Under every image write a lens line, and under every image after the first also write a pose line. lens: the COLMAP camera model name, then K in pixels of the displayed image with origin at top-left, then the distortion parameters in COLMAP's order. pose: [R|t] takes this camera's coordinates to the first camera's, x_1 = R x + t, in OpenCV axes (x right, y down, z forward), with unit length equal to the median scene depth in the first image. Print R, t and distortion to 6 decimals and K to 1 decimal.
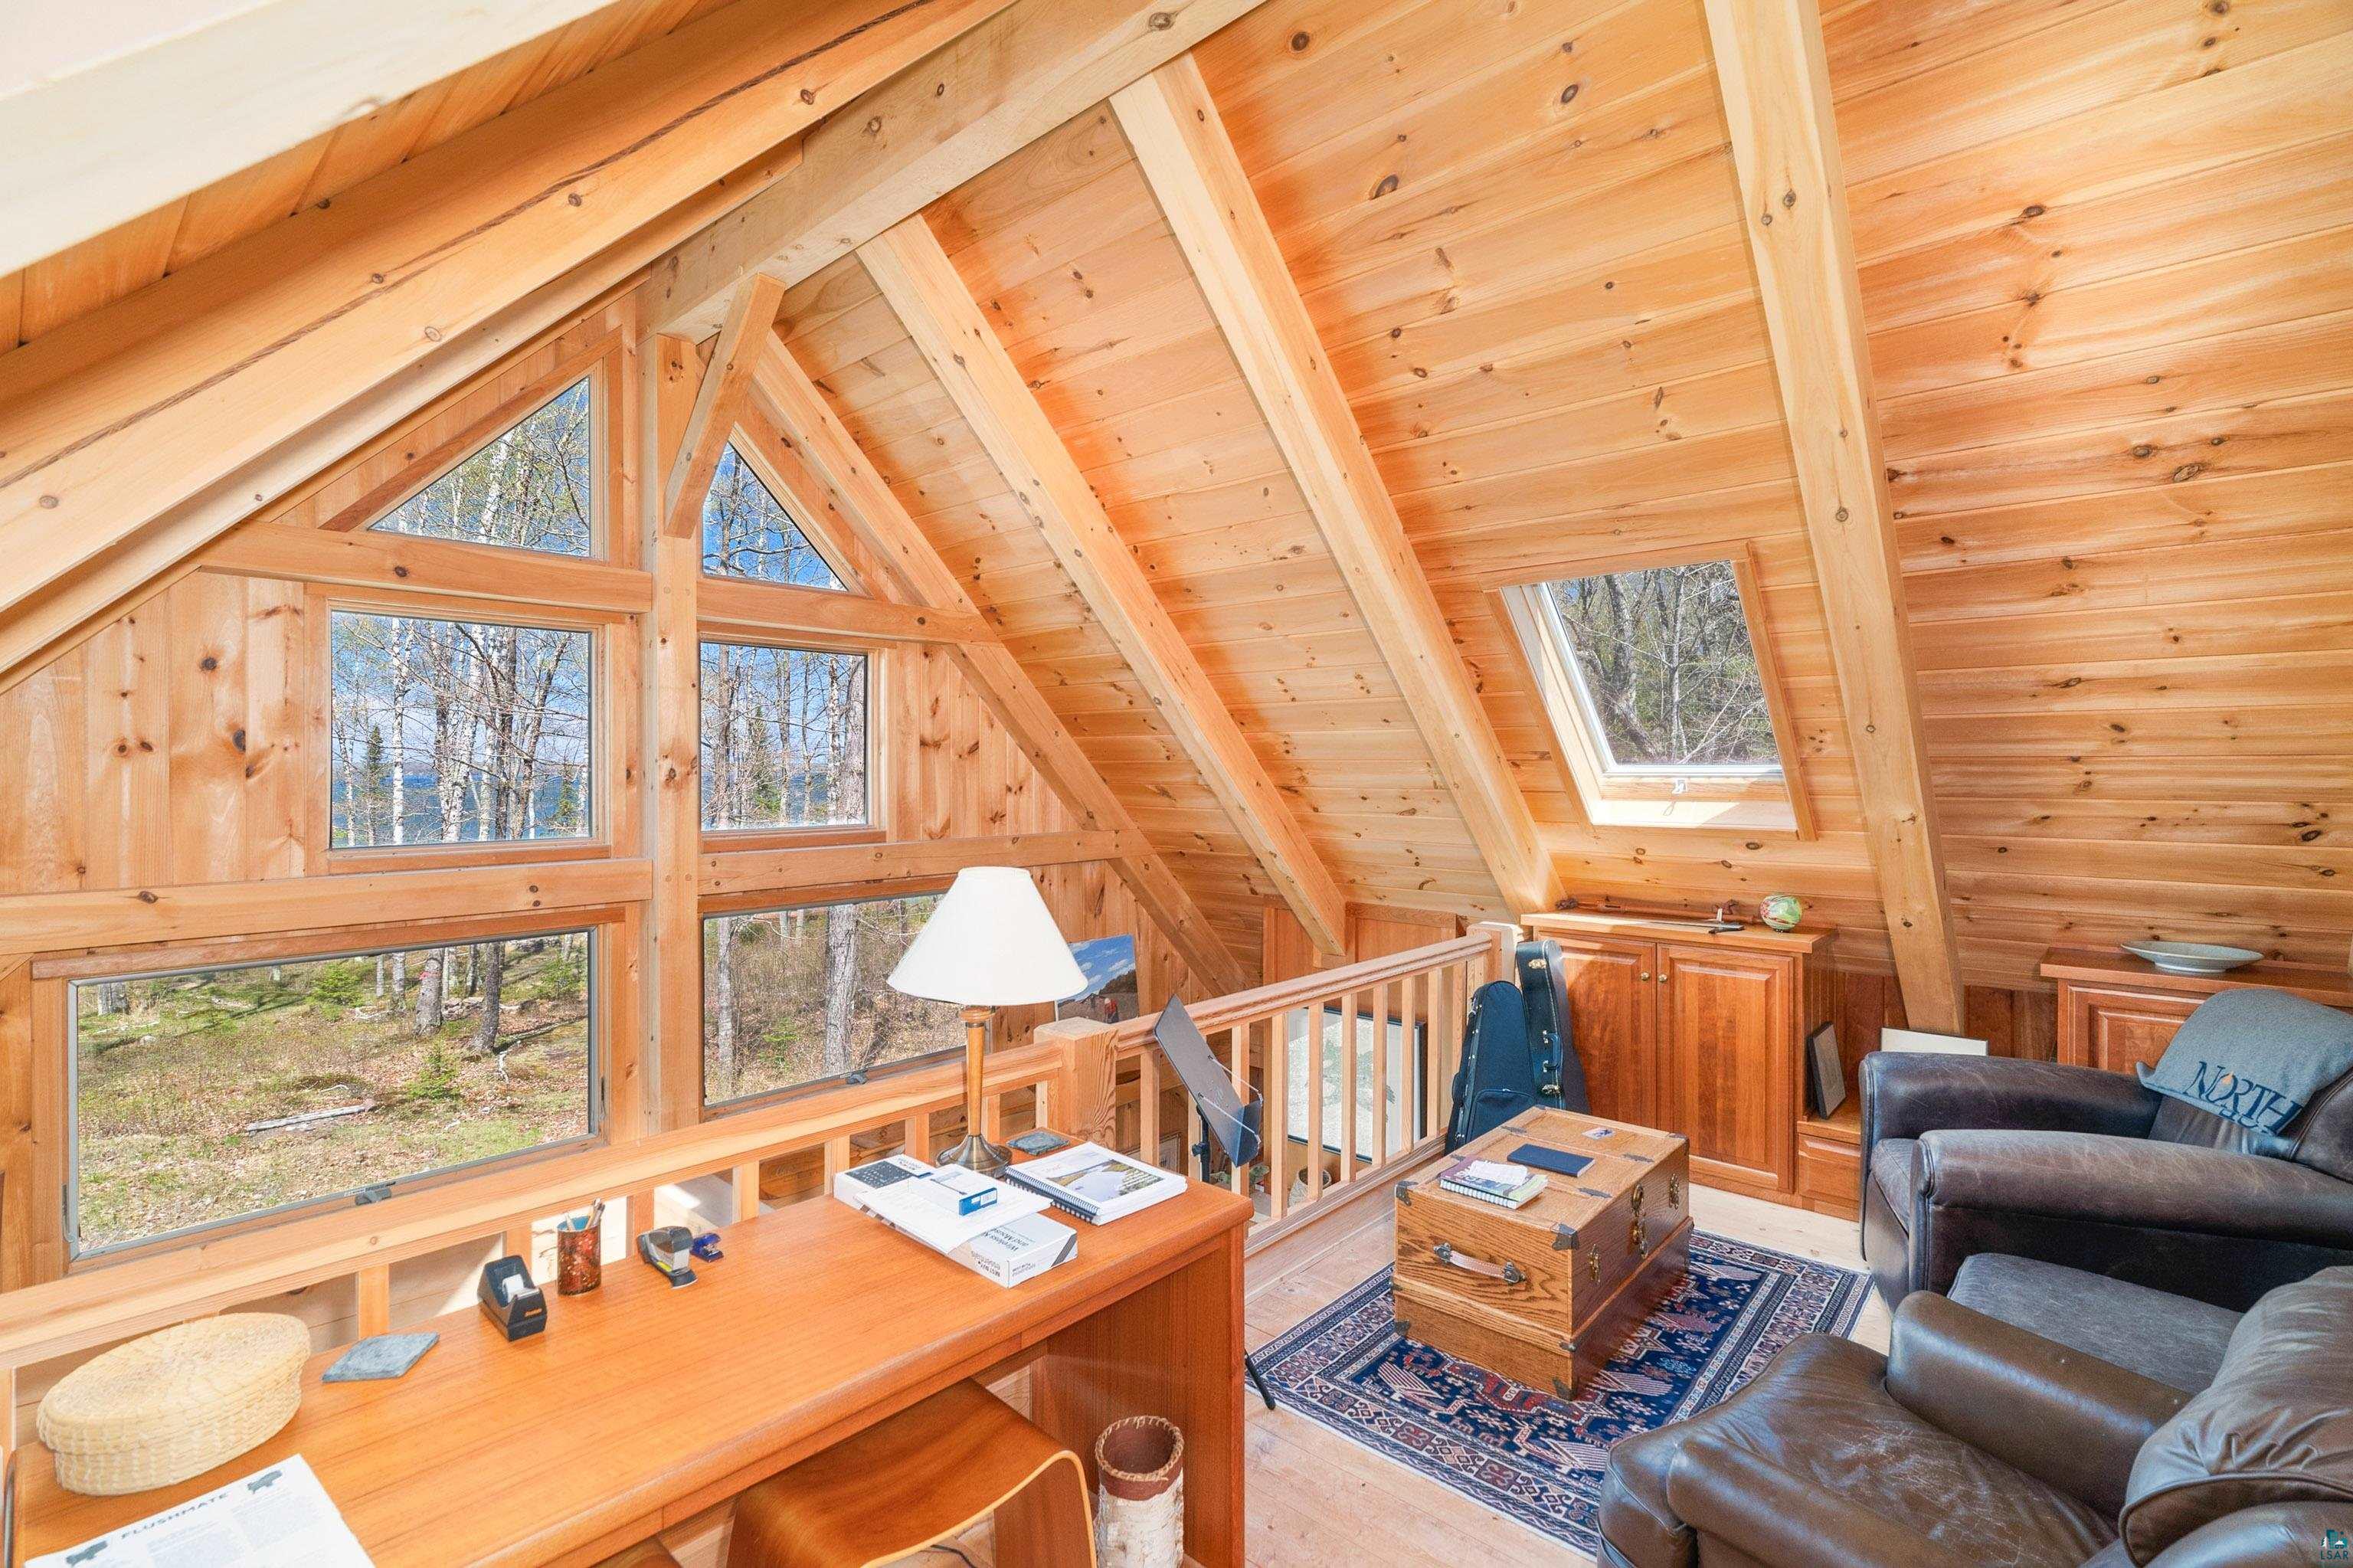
lens RADIAL K [[1067.1, 0, 1176.5], [0, 1067.1, 784.0], [0, 0, 1]] dist [0.000753, -0.000094]
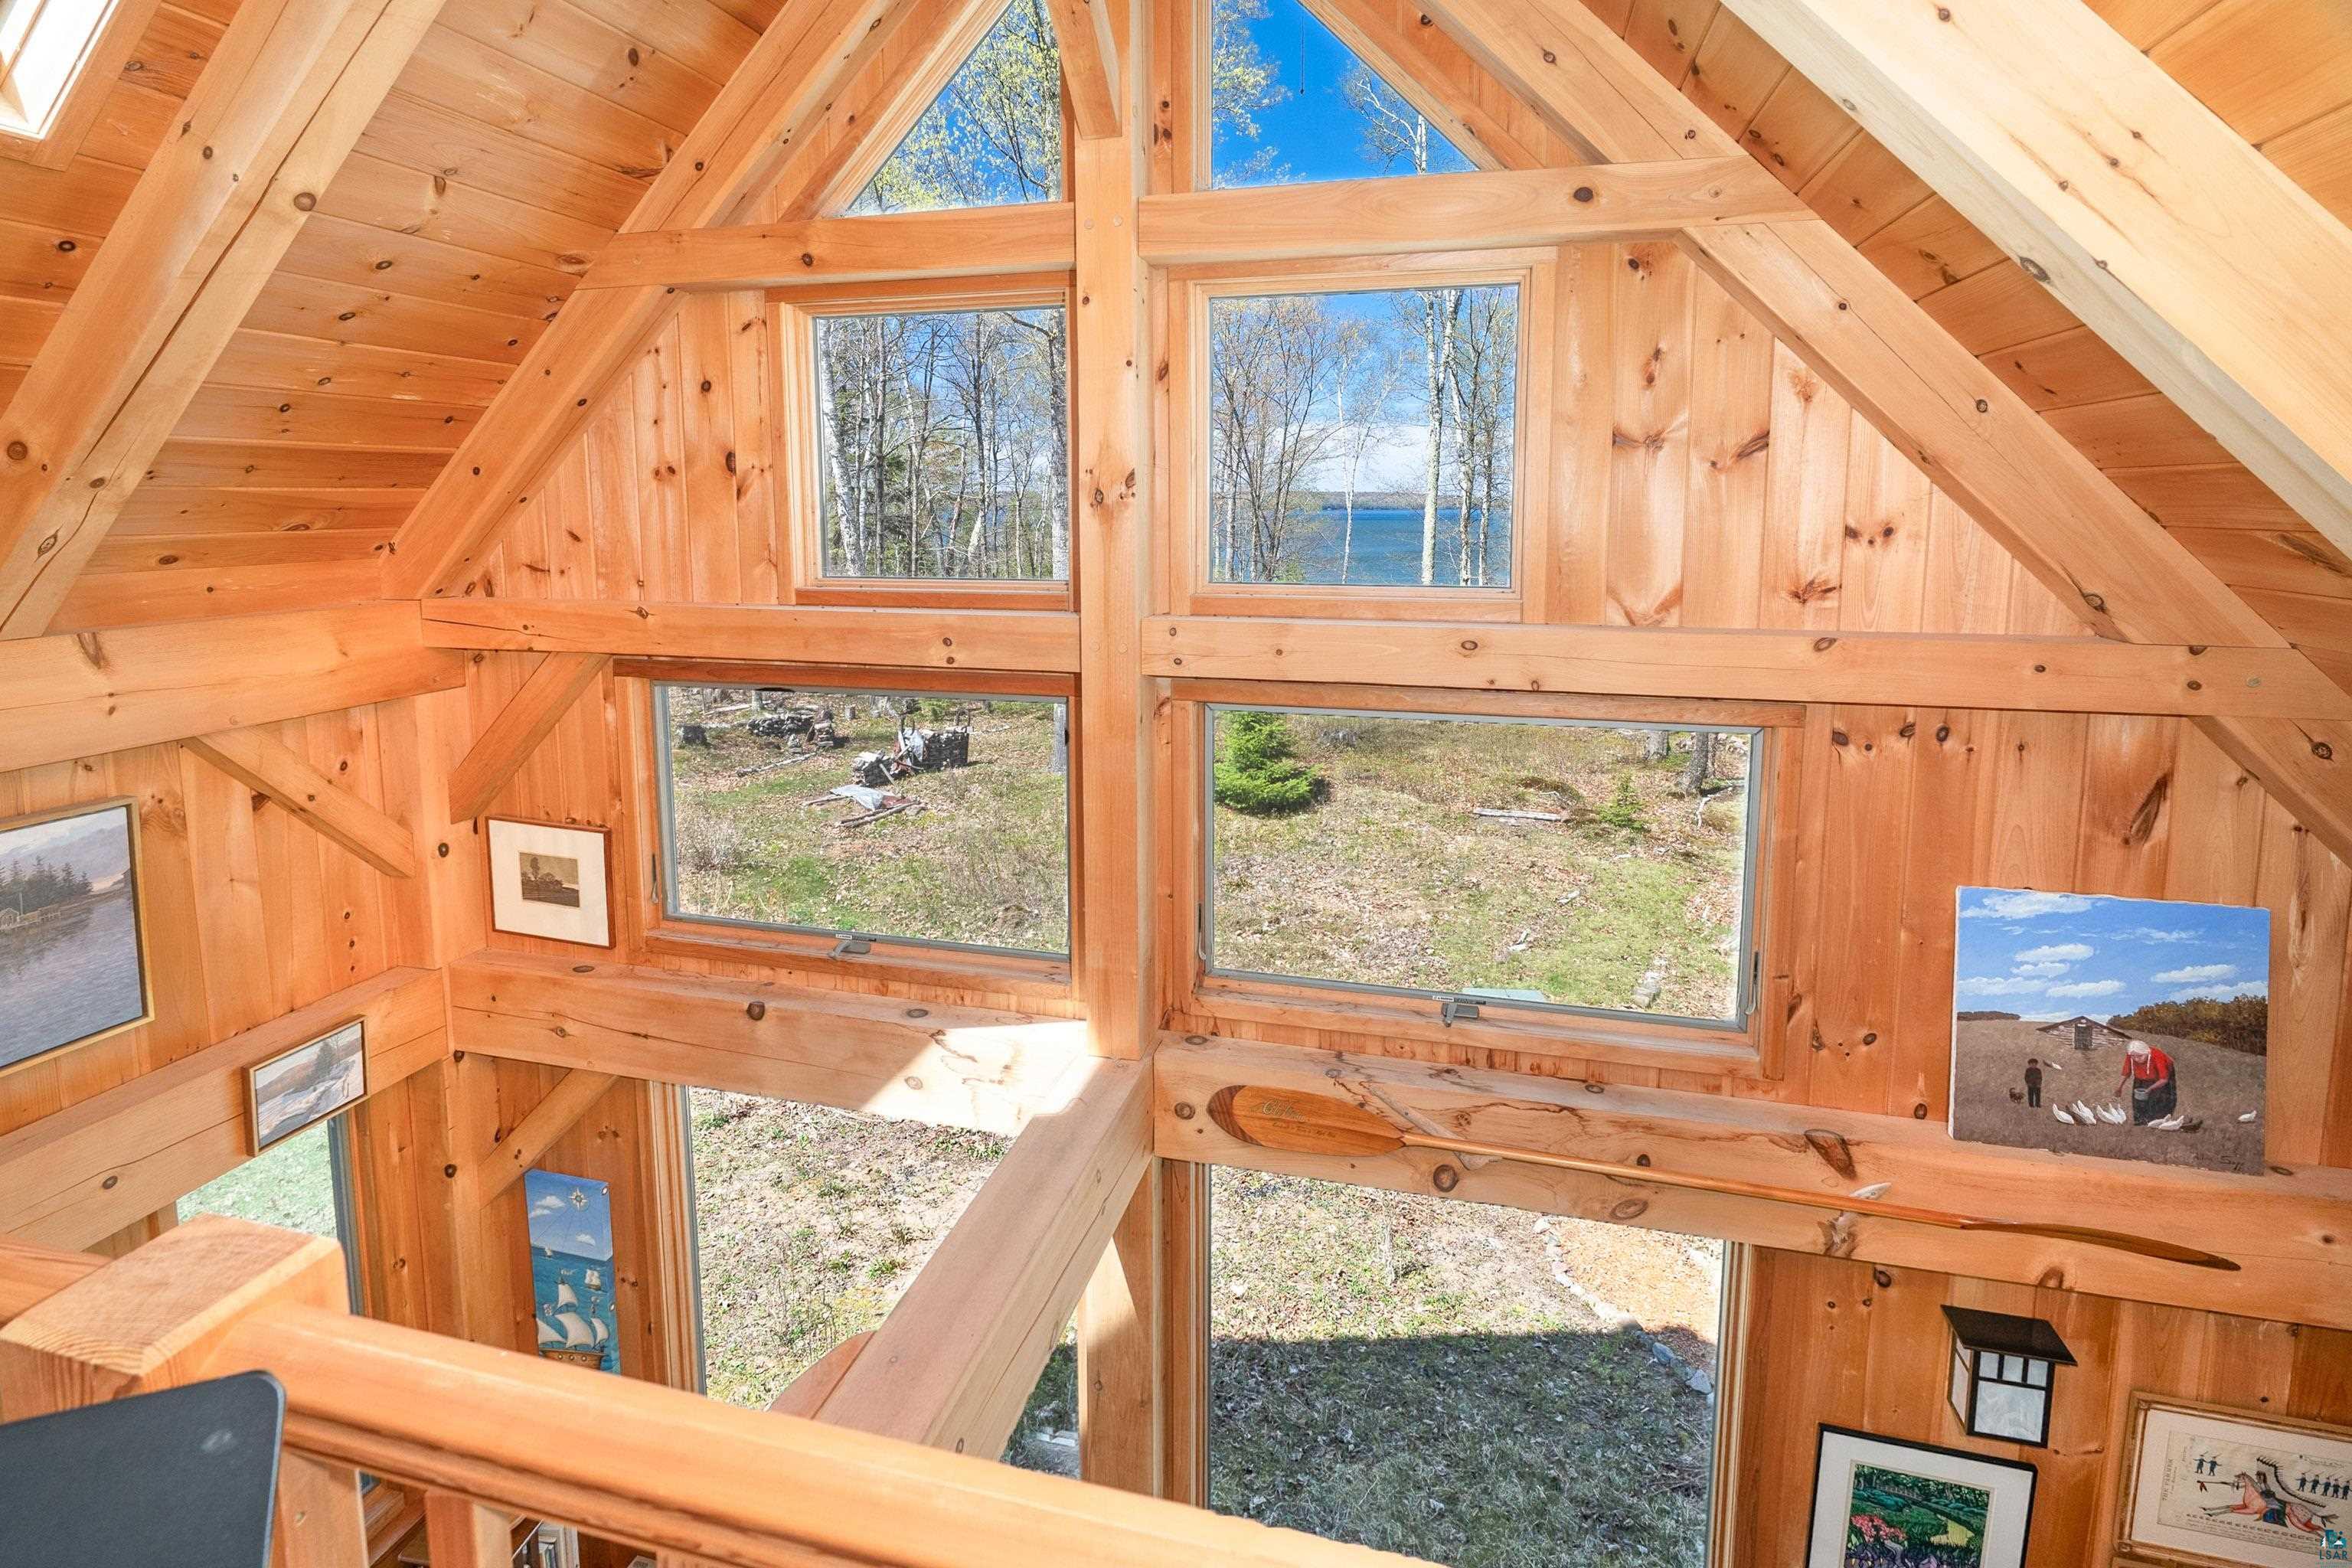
lens RADIAL K [[1134.4, 0, 1164.0], [0, 1134.4, 641.2], [0, 0, 1]] dist [-0.004327, 0.001015]
pose [[0.453030, 0.109062, -0.884799, 0.134571], [-0.010341, 0.993065, 0.117112, -0.001930], [0.891435, -0.043905, 0.451016, 0.463333]]
